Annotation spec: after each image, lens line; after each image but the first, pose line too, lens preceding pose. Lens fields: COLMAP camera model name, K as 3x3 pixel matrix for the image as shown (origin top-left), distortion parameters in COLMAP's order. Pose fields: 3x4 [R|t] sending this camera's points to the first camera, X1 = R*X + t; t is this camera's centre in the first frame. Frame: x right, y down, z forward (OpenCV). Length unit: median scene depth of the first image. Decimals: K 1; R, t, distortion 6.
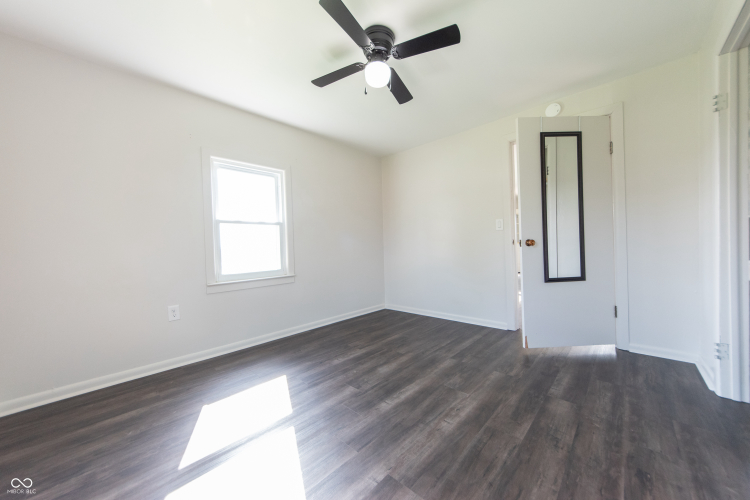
lens RADIAL K [[267.2, 0, 377.2], [0, 267.2, 250.7], [0, 0, 1]] dist [-0.000126, 0.000029]
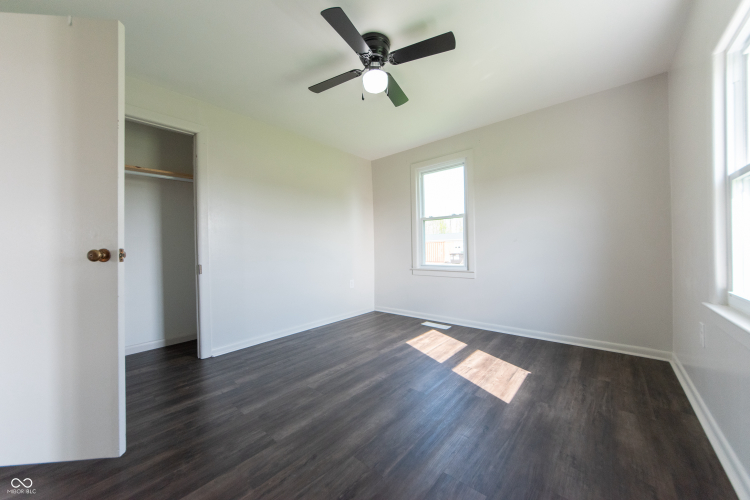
lens RADIAL K [[267.2, 0, 377.2], [0, 267.2, 250.7], [0, 0, 1]] dist [-0.000126, 0.000029]
pose [[-0.997885, 0.050326, -0.041150, 0.067067], [0.049584, 0.998592, 0.018870, -0.029549], [0.042042, 0.016789, -0.998975, 2.037823]]
